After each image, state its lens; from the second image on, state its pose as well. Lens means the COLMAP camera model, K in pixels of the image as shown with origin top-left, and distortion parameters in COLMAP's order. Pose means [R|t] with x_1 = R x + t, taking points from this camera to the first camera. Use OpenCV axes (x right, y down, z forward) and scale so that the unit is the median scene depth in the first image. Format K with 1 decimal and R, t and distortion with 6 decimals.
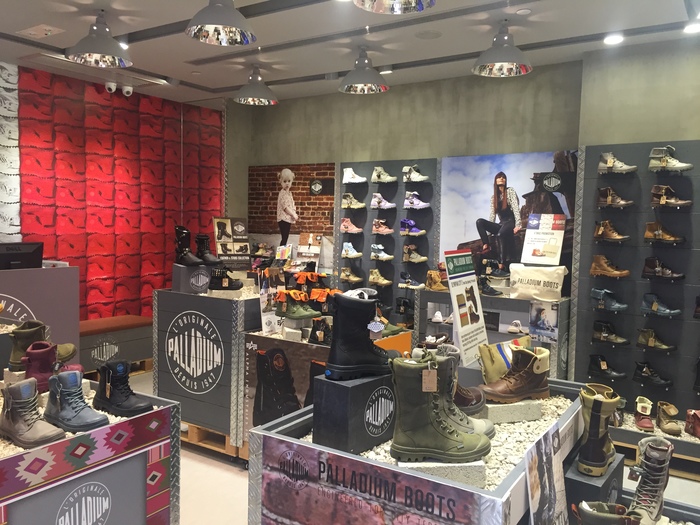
lens RADIAL K [[597.0, 0, 348.0], [0, 597.0, 261.4], [0, 0, 1]] dist [0.064735, -0.057274]
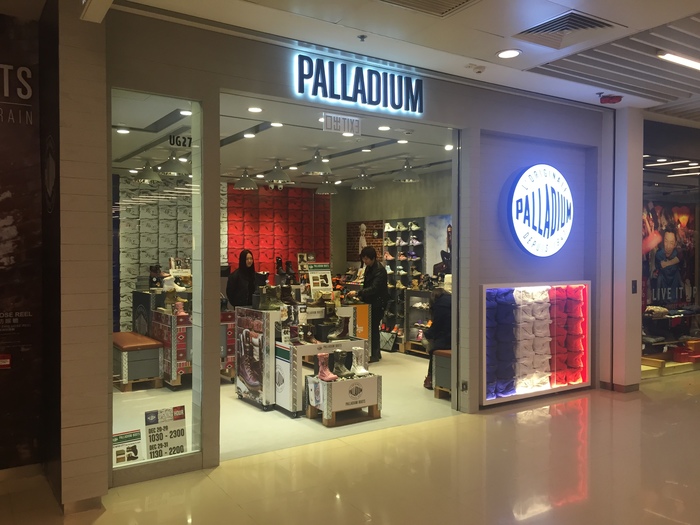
lens RADIAL K [[597.0, 0, 350.9], [0, 597.0, 262.7], [0, 0, 1]] dist [0.064735, -0.057274]
pose [[0.923963, -0.014209, -0.382218, 0.631104], [-0.006861, 0.998533, -0.053707, 0.061222], [0.382420, 0.052246, 0.922510, -0.725206]]
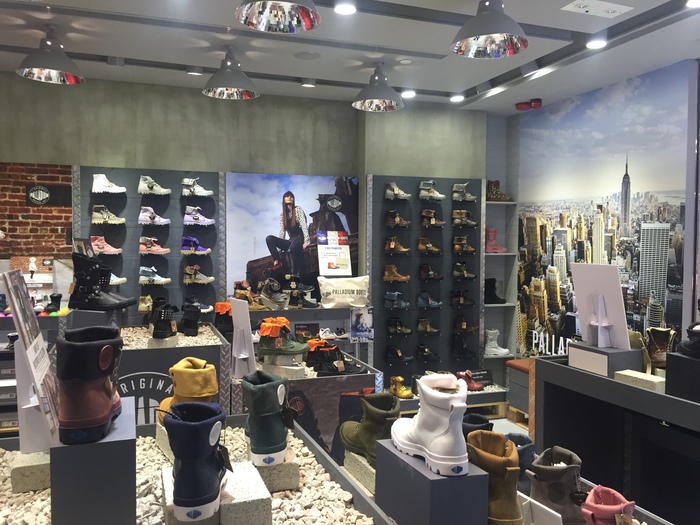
lens RADIAL K [[597.0, 0, 347.3], [0, 597.0, 261.2], [0, 0, 1]] dist [0.064735, -0.057274]
pose [[0.598299, -0.047077, 0.799889, -0.502823], [0.061693, 0.998016, 0.012593, -0.031491], [-0.798895, 0.041813, 0.600016, 0.276245]]
